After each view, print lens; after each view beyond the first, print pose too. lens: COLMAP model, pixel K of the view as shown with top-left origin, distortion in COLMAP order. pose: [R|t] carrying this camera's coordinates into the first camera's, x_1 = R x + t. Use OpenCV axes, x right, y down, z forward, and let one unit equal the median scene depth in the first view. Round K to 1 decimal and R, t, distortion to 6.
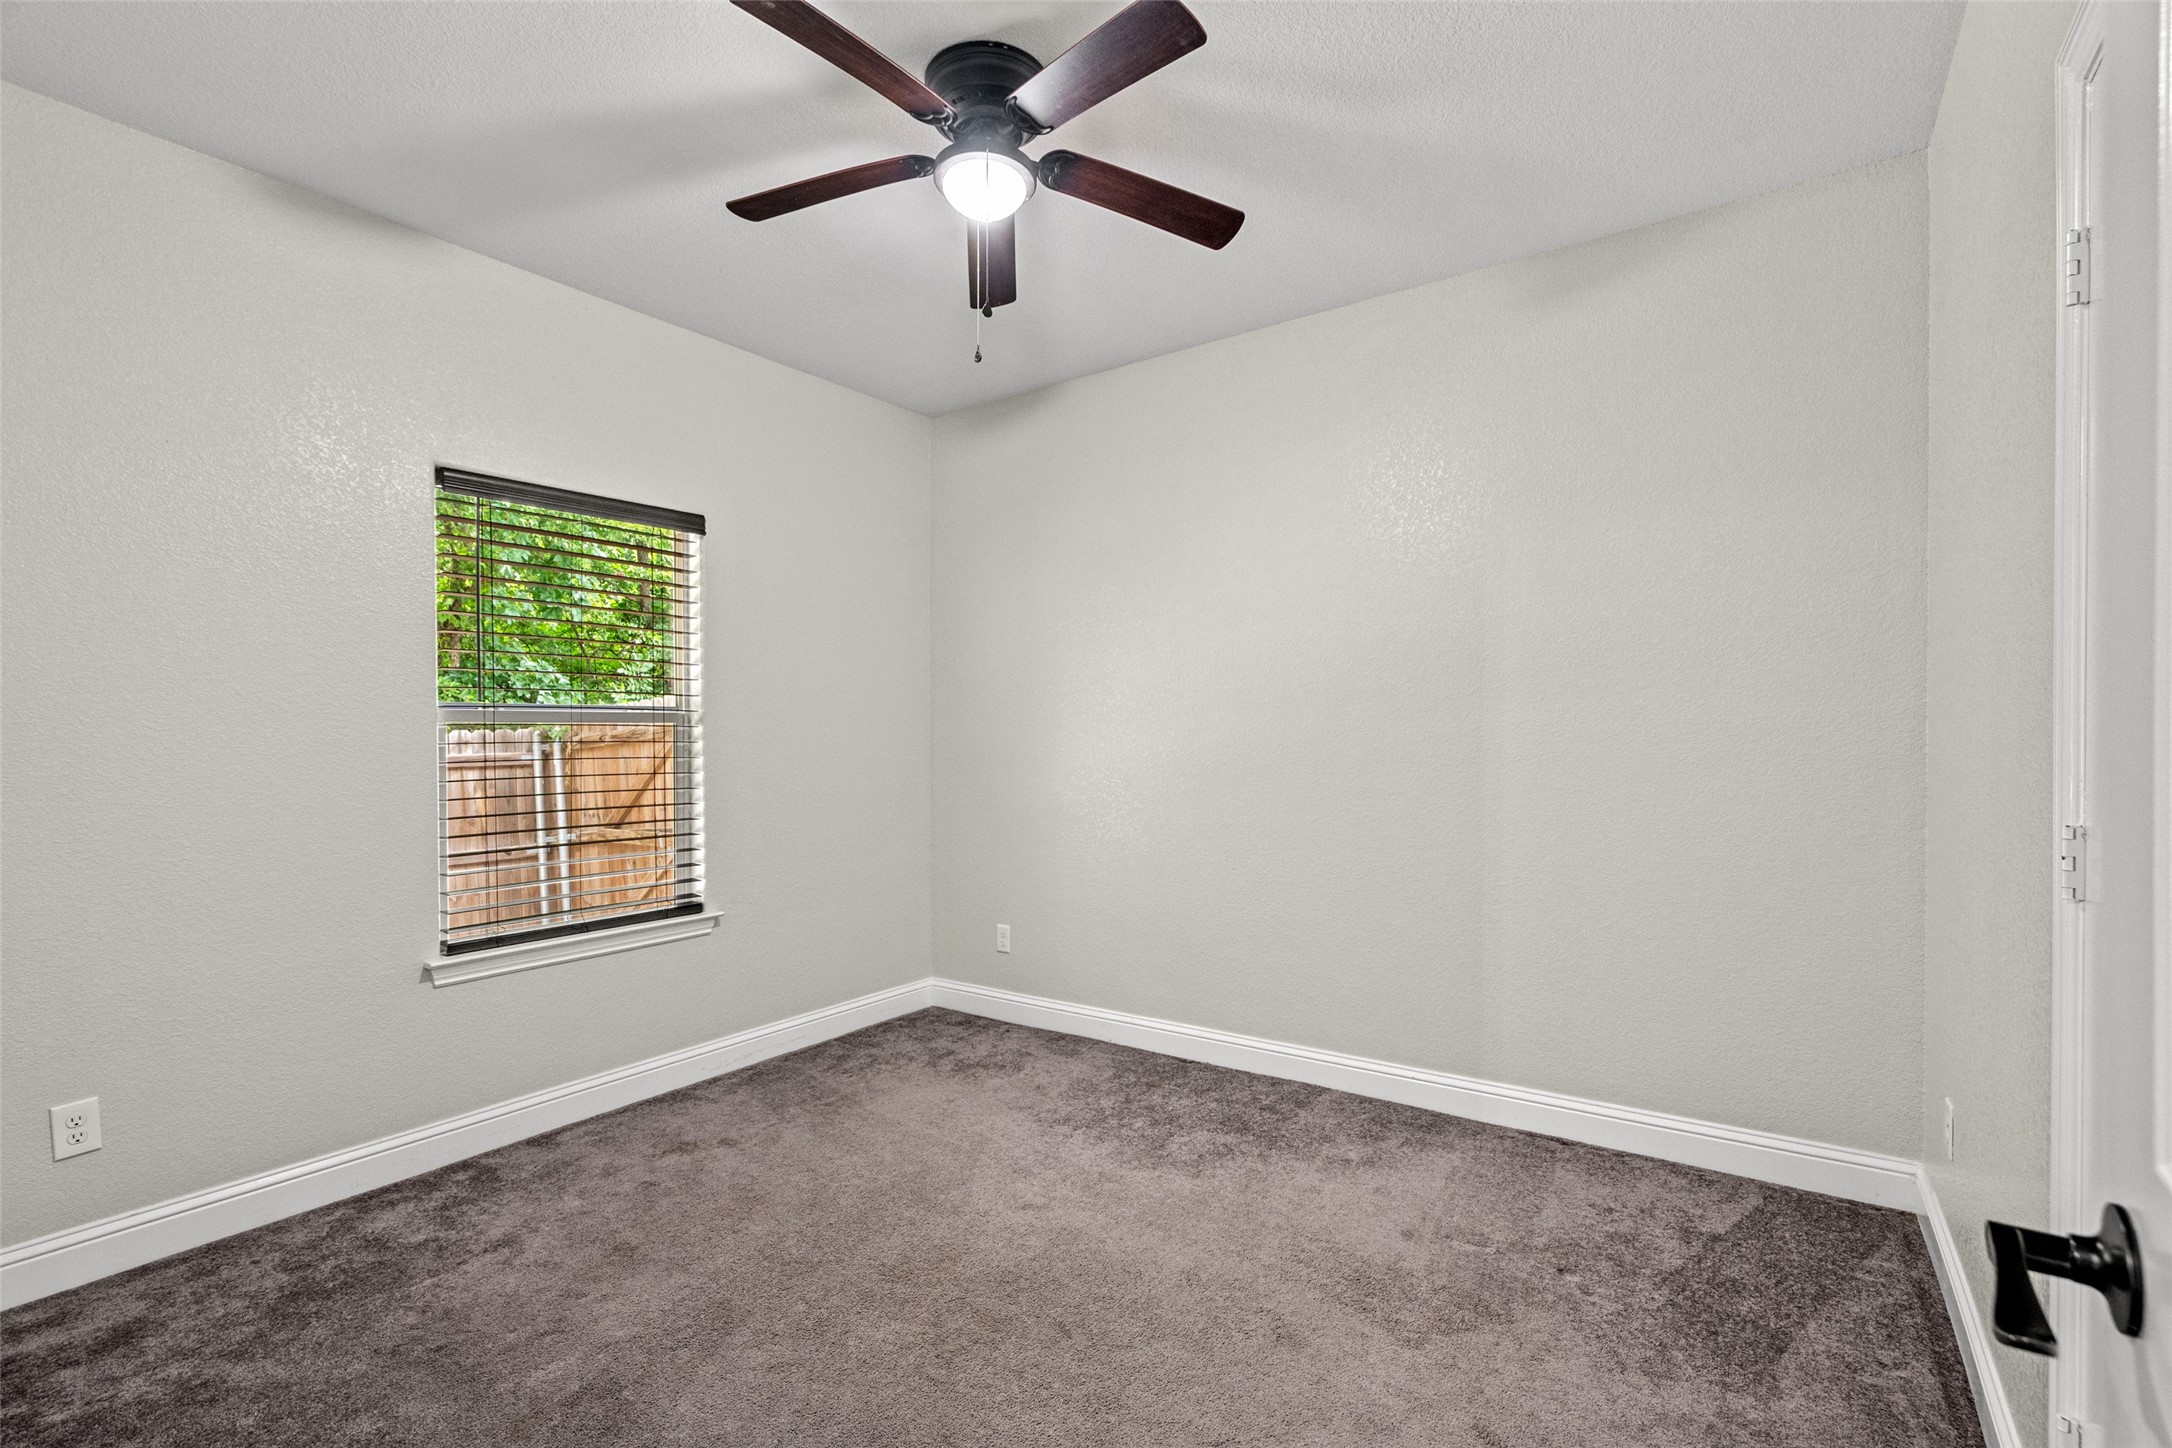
lens RADIAL K [[988.0, 0, 1094.9], [0, 988.0, 730.1], [0, 0, 1]] dist [0.001502, -0.000118]
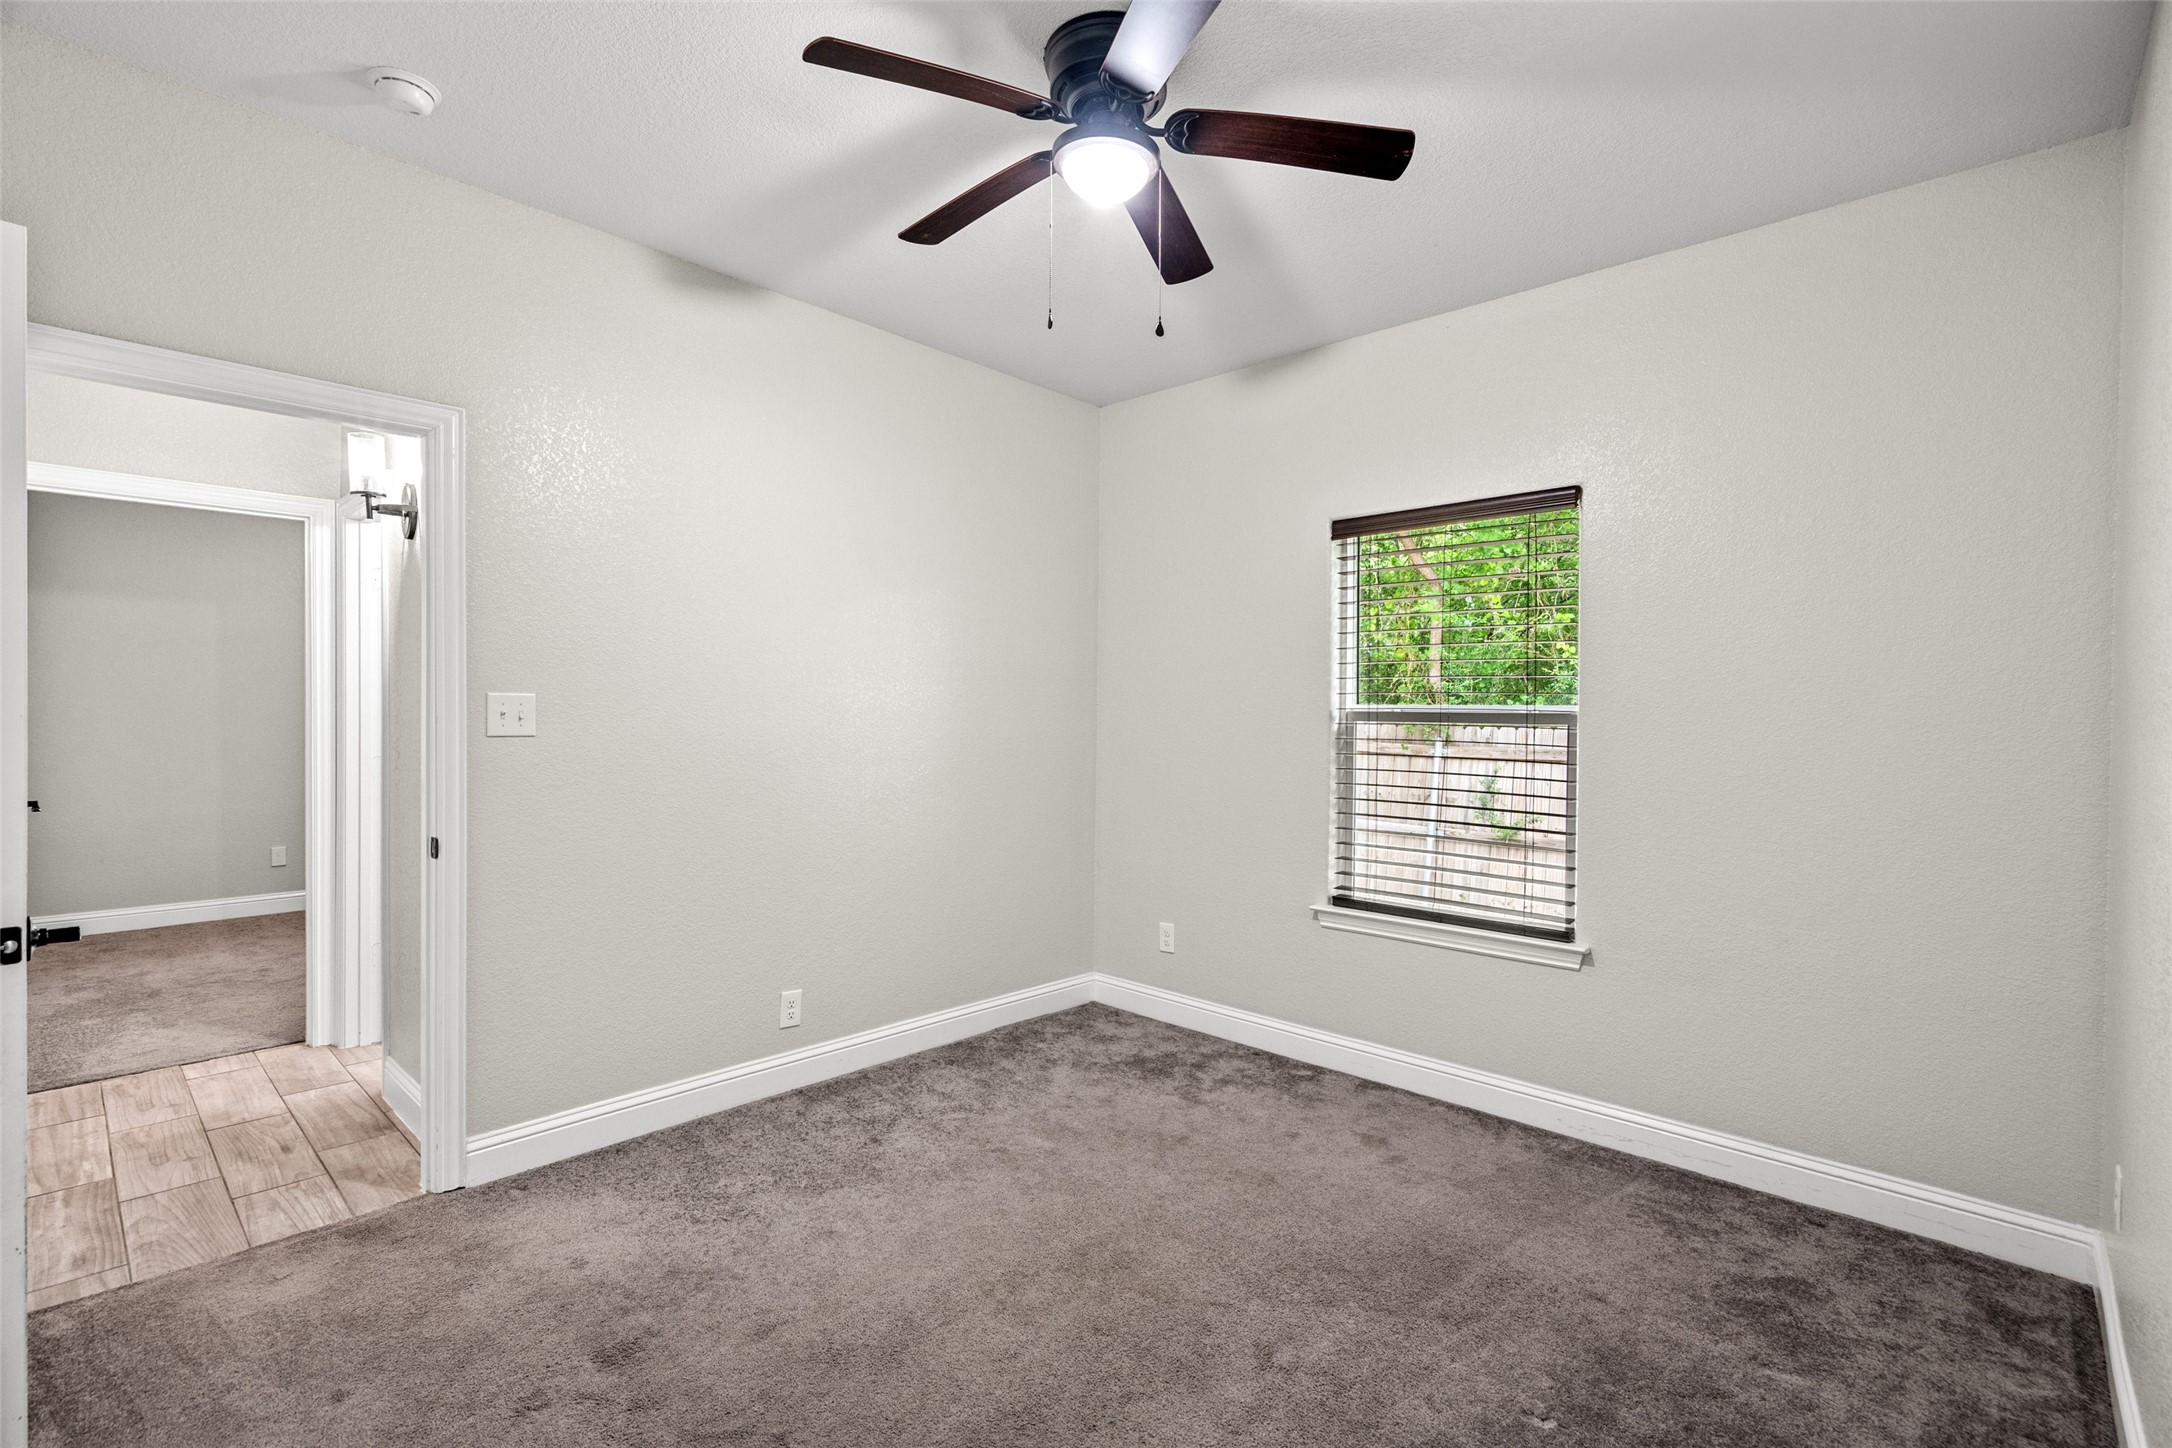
lens RADIAL K [[988.0, 0, 1084.9], [0, 988.0, 728.8], [0, 0, 1]] dist [0.001502, -0.000118]
pose [[-0.157391, 0.018721, -0.987359, 0.642207], [-0.005735, 0.999786, 0.019871, -0.023362], [0.987520, 0.008790, -0.157250, 0.872001]]
